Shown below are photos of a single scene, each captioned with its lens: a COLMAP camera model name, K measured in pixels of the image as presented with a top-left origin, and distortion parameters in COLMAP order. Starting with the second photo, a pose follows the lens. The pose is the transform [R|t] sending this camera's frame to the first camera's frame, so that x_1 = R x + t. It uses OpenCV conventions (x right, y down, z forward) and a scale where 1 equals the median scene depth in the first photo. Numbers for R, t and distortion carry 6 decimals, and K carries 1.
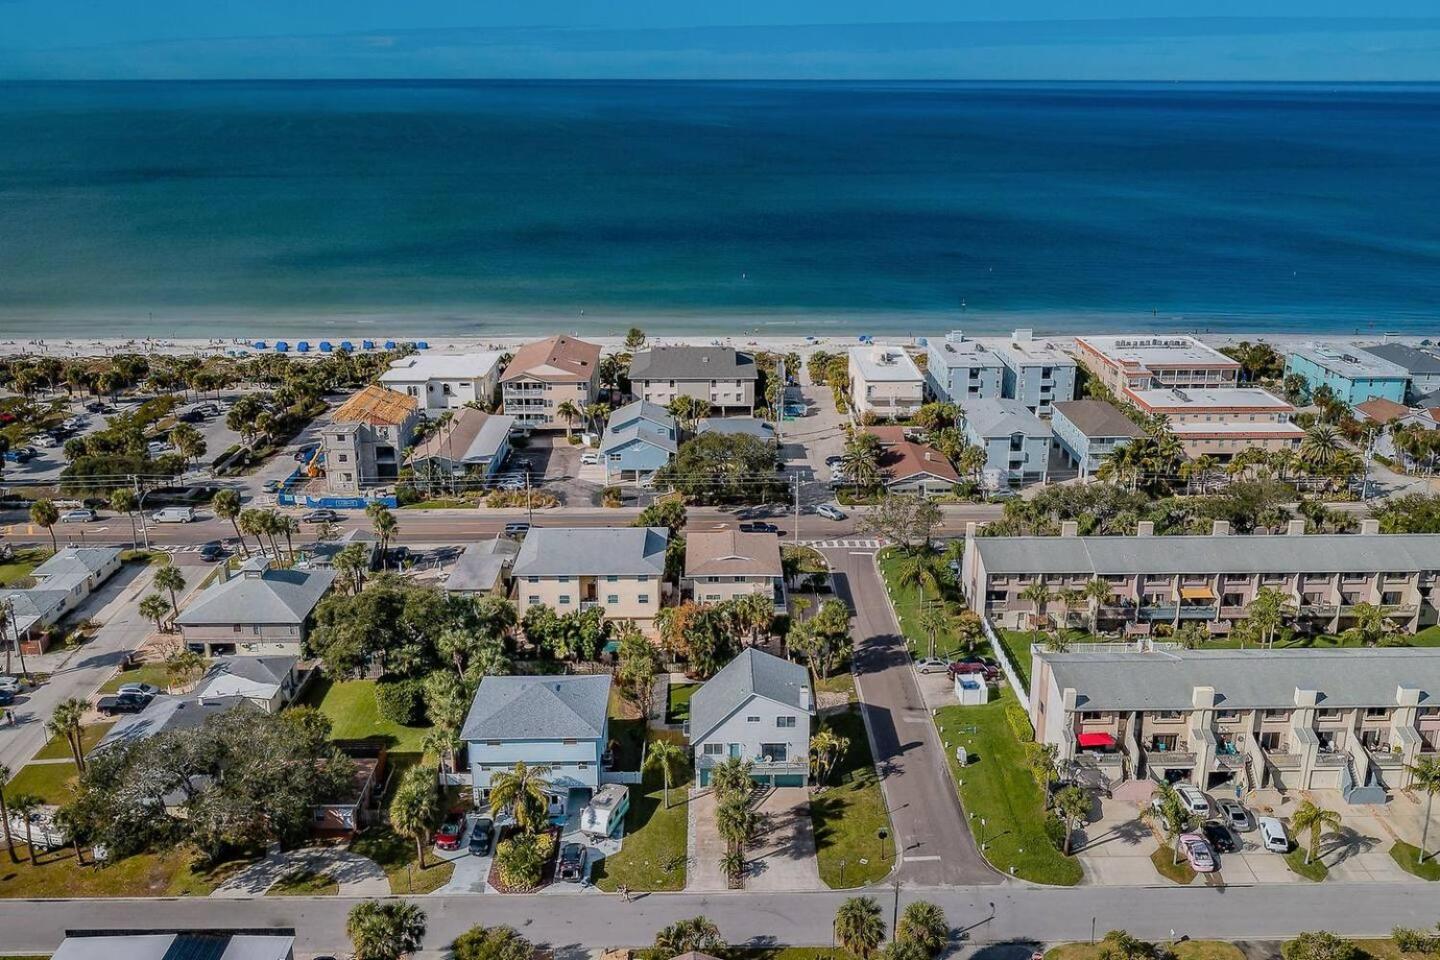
lens RADIAL K [[1324.0, 0, 725.7], [0, 1324.0, 392.1], [0, 0, 1]] dist [0.037925, -0.009603]
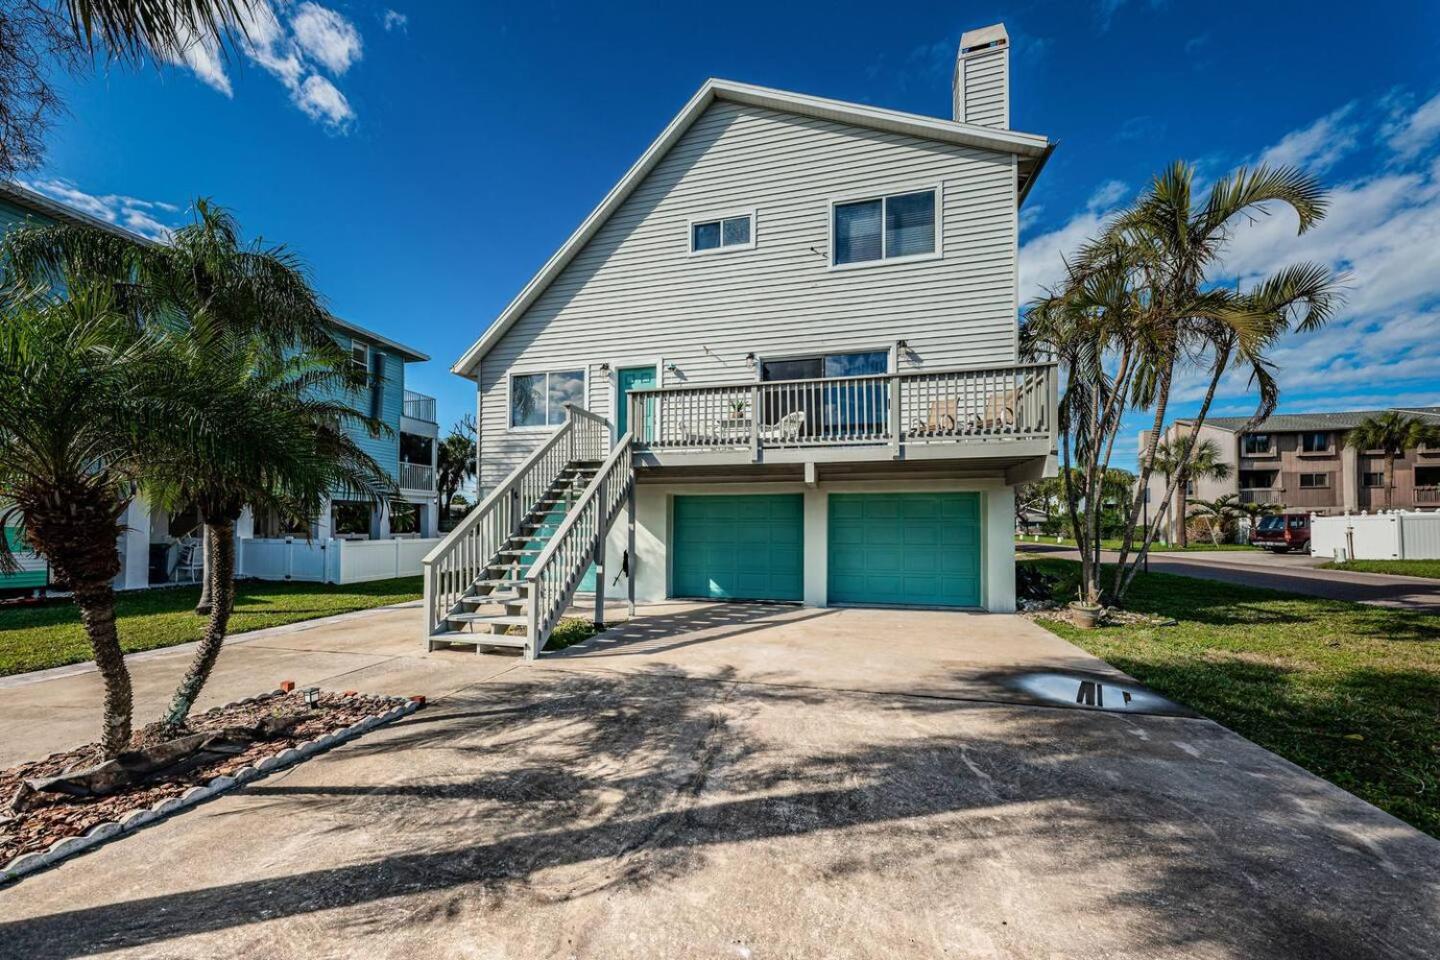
lens RADIAL K [[508.6, 0, 710.8], [0, 508.6, 522.1], [0, 0, 1]] dist [0.002961, -0.000567]
pose [[0.963766, -0.005524, -0.266690, 0.031147], [-0.063014, 0.966774, -0.247744, 0.239559], [0.259198, 0.255573, 0.931396, 0.722802]]
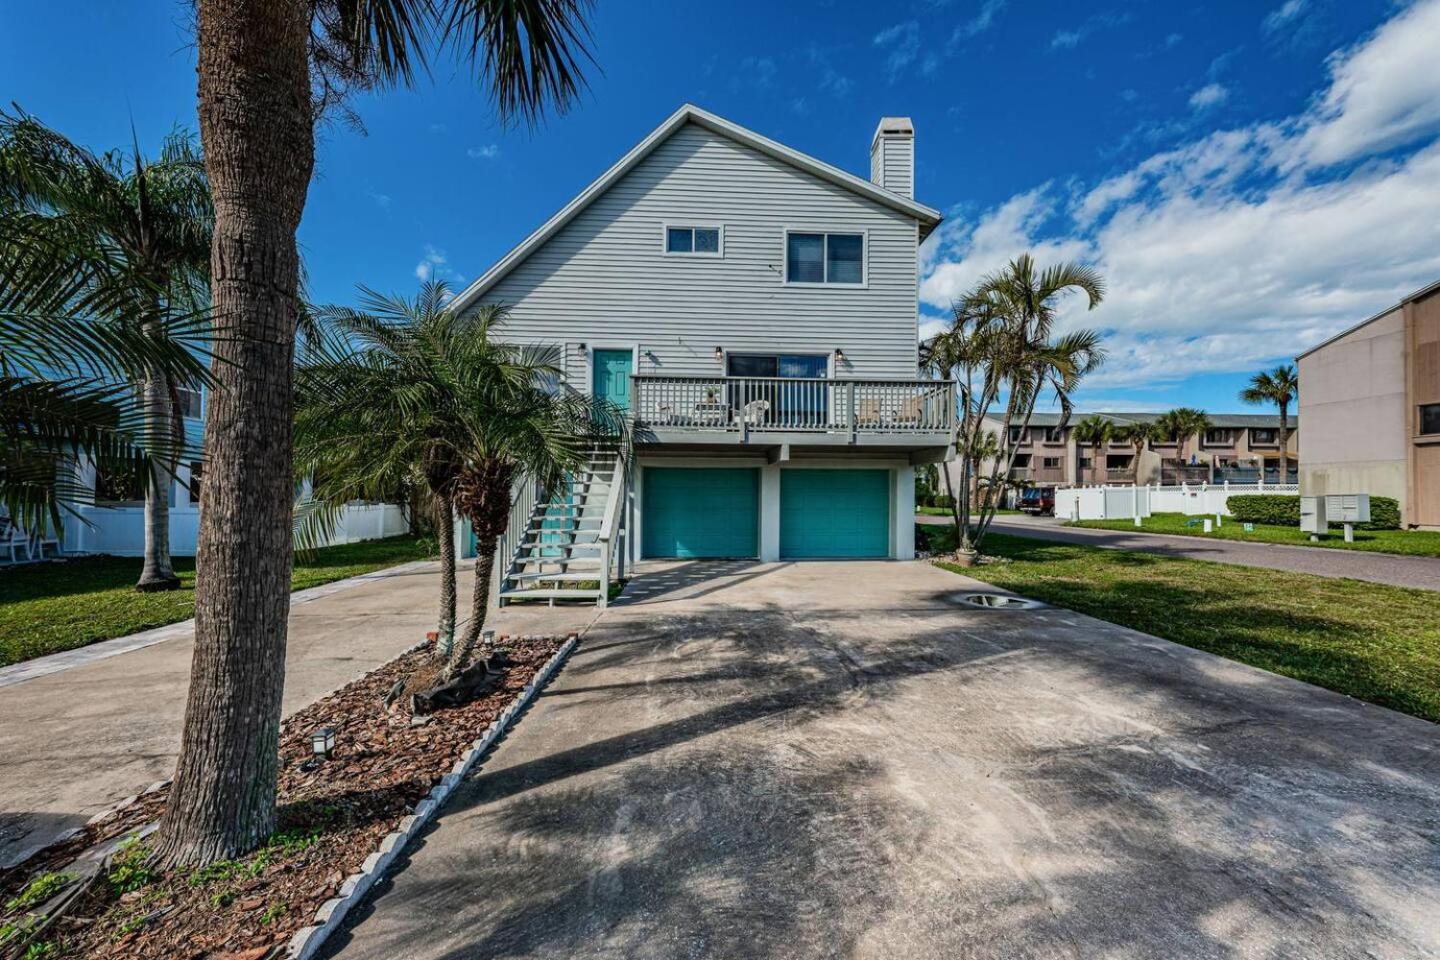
lens RADIAL K [[503.8, 0, 711.9], [0, 503.8, 496.1], [0, 0, 1]] dist [0.001134, 0.000061]
pose [[0.999777, 0.000455, 0.021114, 0.017306], [0.004746, 0.969363, -0.245587, 0.242204], [-0.020579, 0.245632, 0.969145, 0.712312]]
